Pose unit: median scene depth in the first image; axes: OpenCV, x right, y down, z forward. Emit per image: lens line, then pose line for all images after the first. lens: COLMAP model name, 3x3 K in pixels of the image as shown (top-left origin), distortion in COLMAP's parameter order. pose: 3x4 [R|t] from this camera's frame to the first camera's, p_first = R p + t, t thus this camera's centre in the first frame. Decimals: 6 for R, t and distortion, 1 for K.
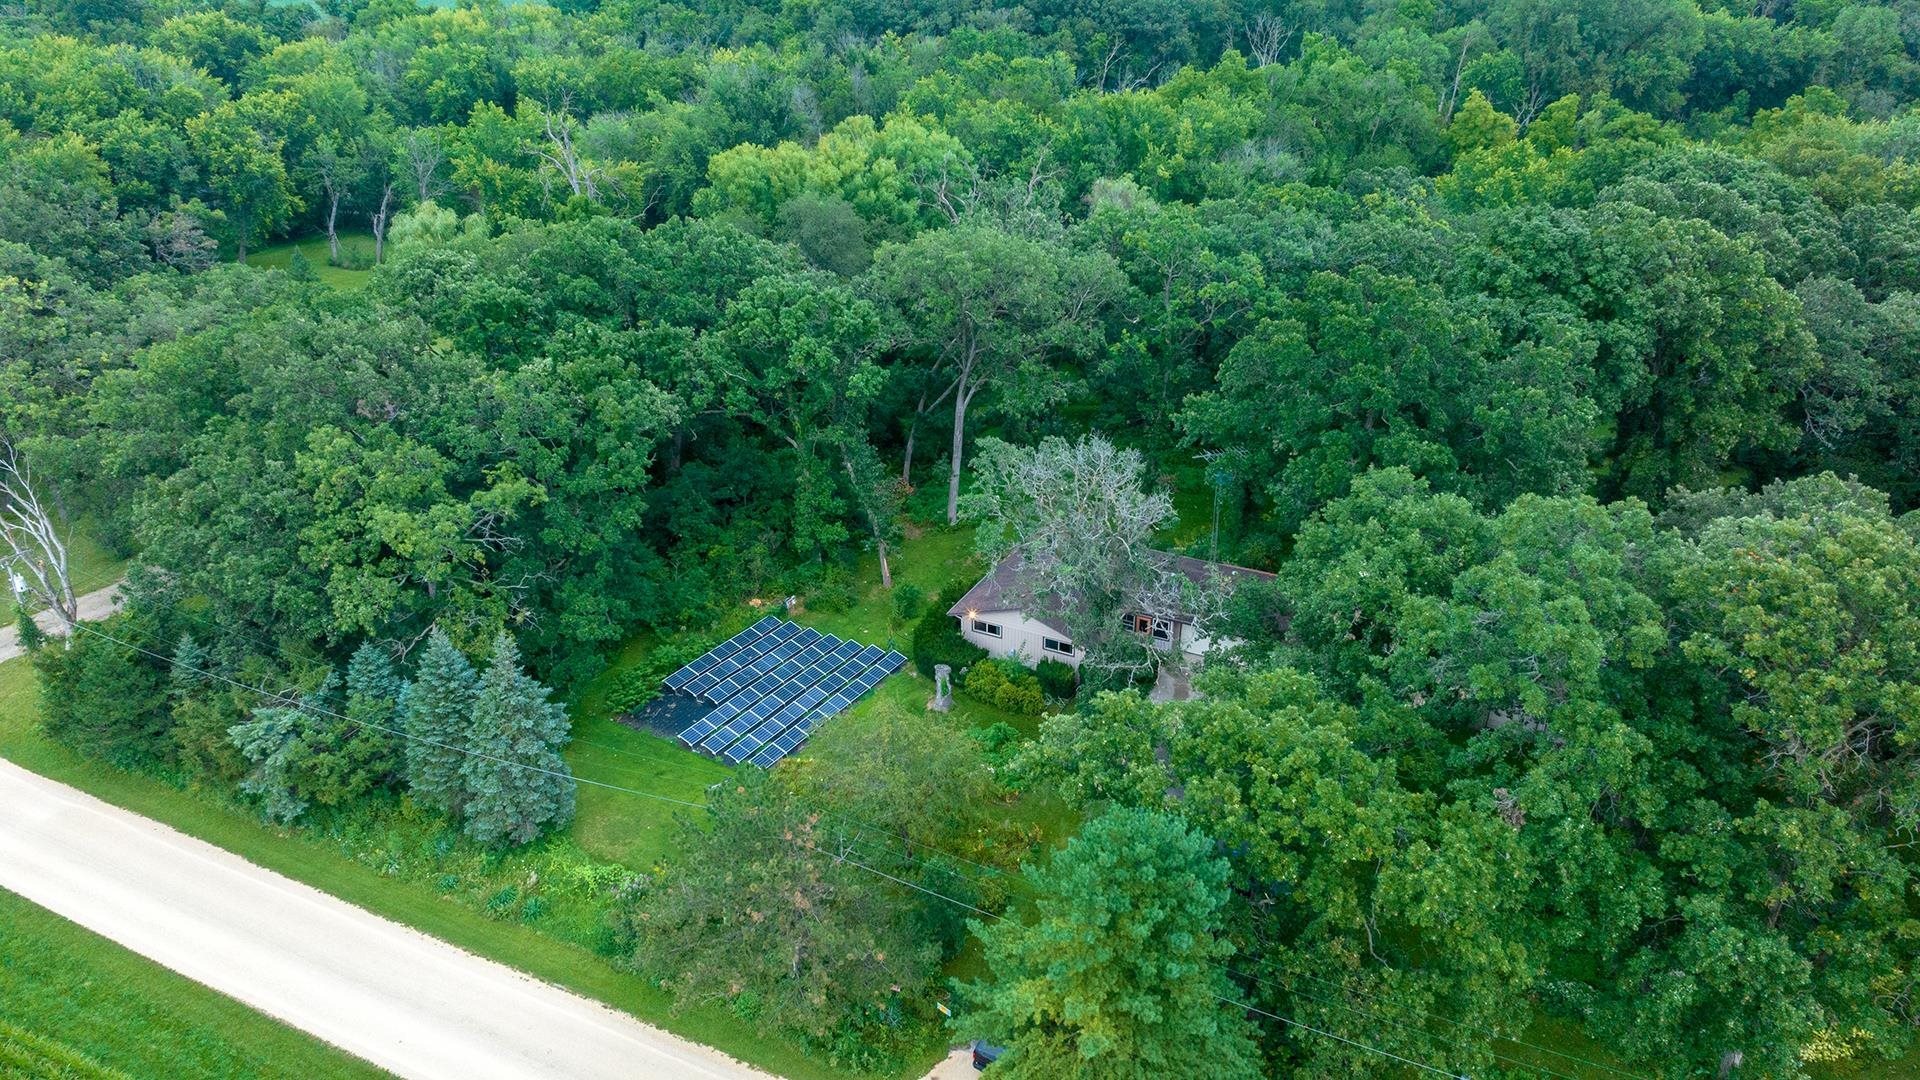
lens RADIAL K [[1311.3, 0, 966.3], [0, 1311.3, 550.8], [0, 0, 1]] dist [0.173803, -0.196604]
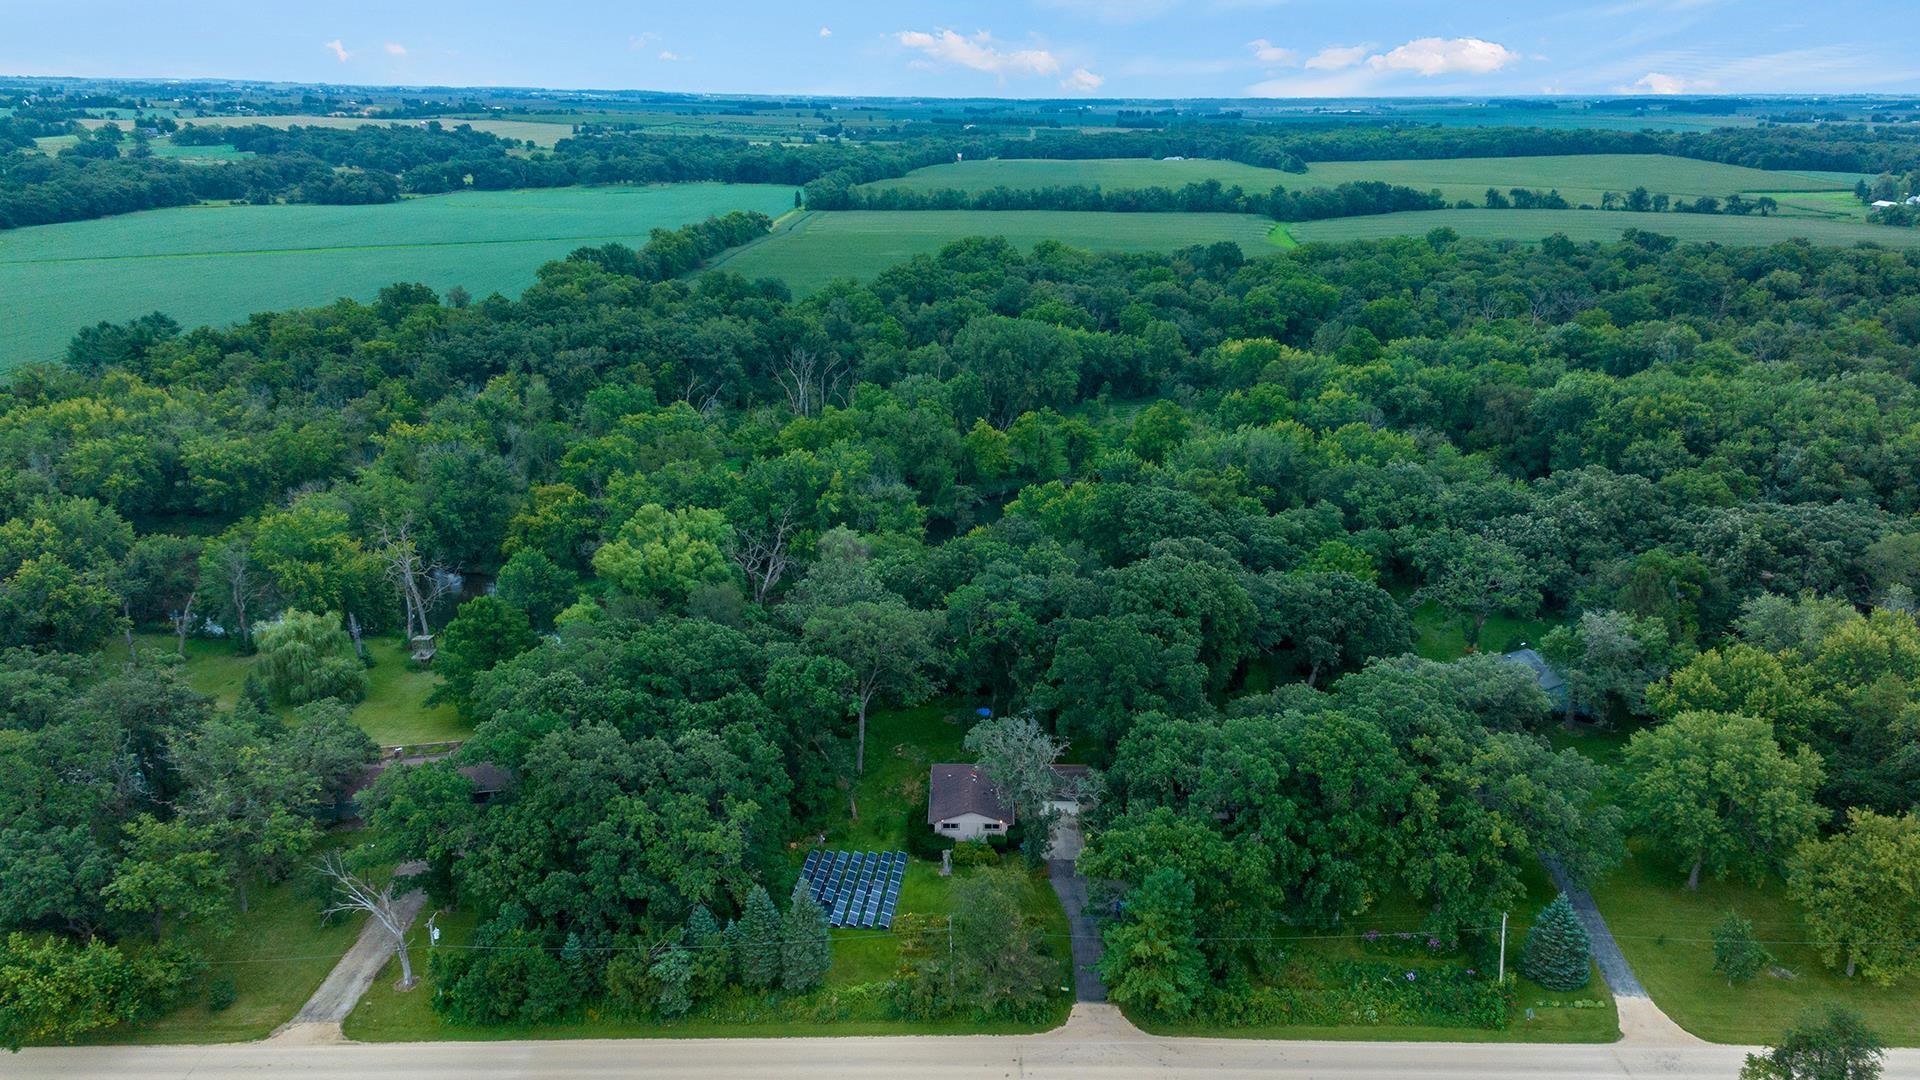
lens RADIAL K [[1311.3, 0, 966.3], [0, 1311.3, 550.8], [0, 0, 1]] dist [0.173803, -0.196604]
pose [[0.896608, -0.136324, 0.421319, -0.726328], [0.191911, 0.977066, -0.092262, -0.151247], [-0.399079, 0.163579, 0.902207, -0.794844]]
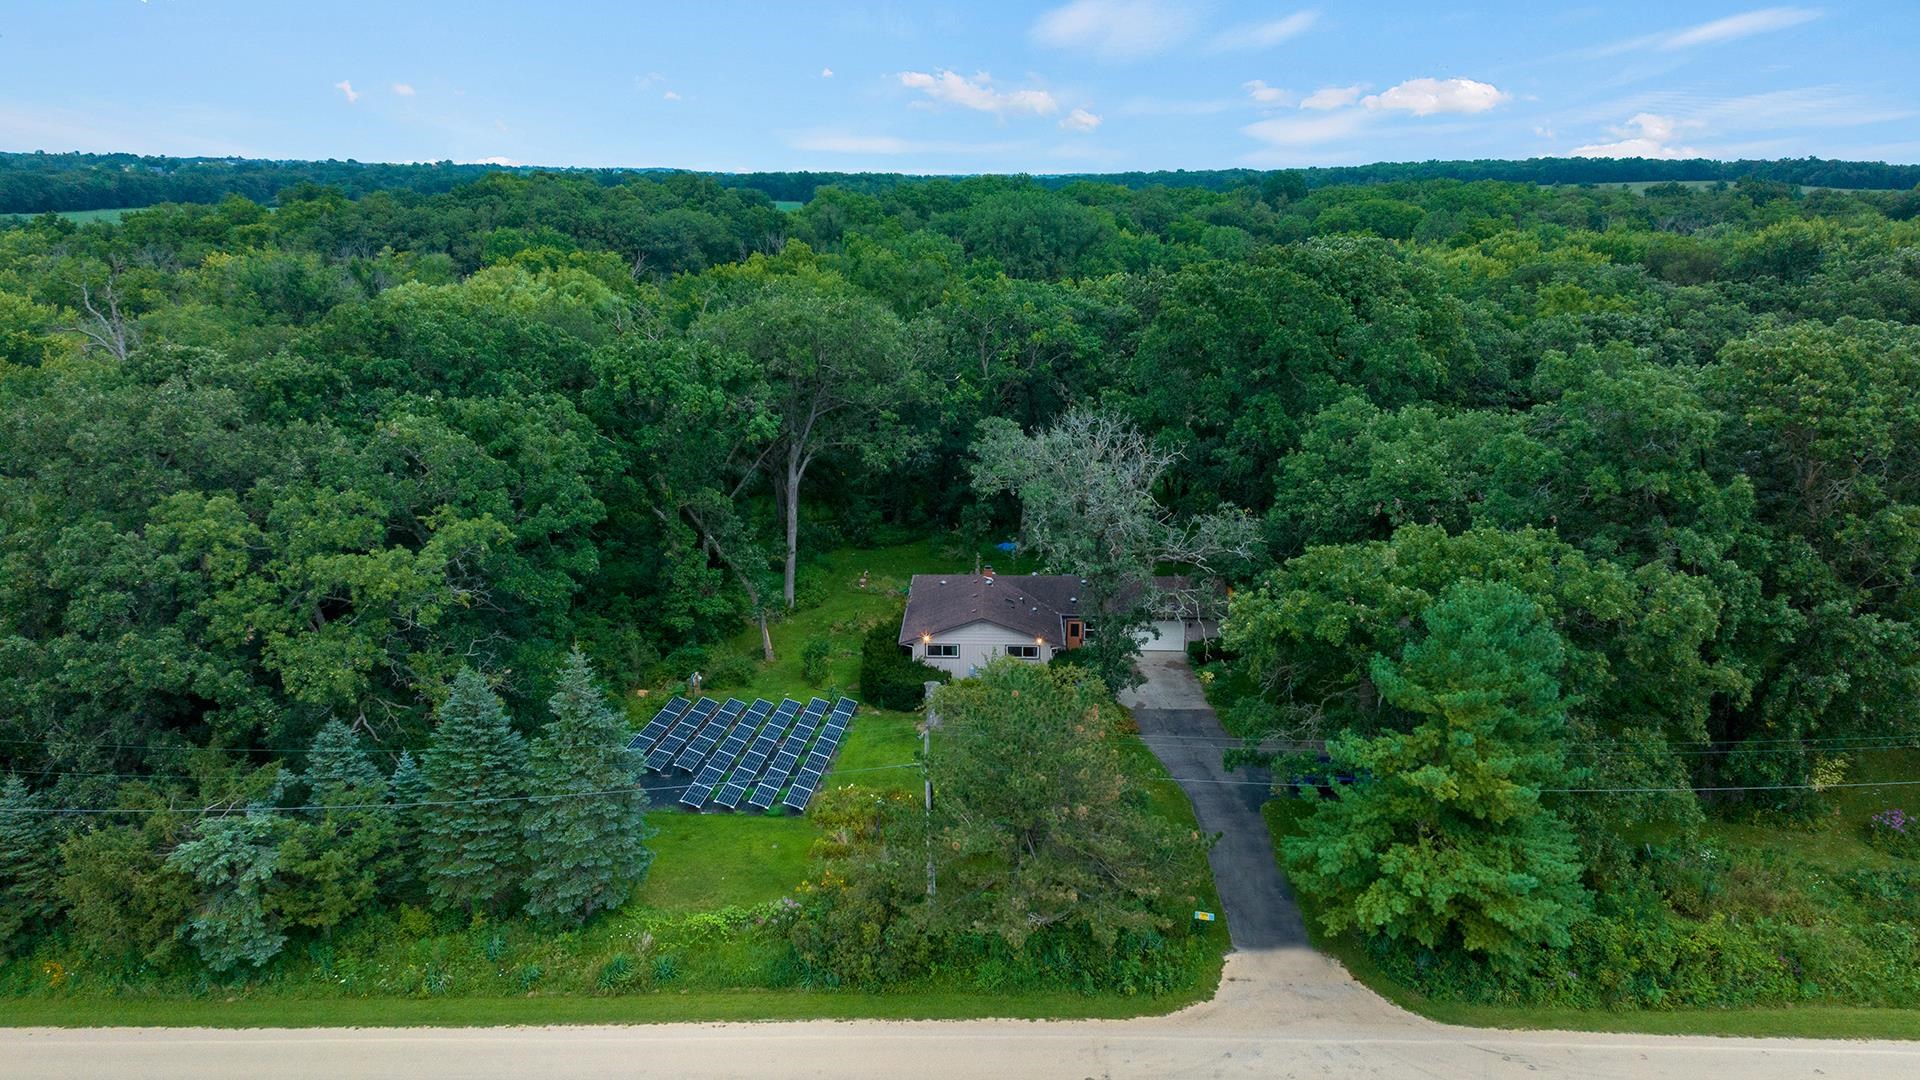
lens RADIAL K [[1311.3, 0, 966.3], [0, 1311.3, 550.8], [0, 0, 1]] dist [0.173803, -0.196604]
pose [[0.903363, -0.110387, 0.414426, -0.374861], [0.187367, 0.970794, -0.149840, 0.140711], [-0.385782, 0.213010, 0.897663, 0.109085]]
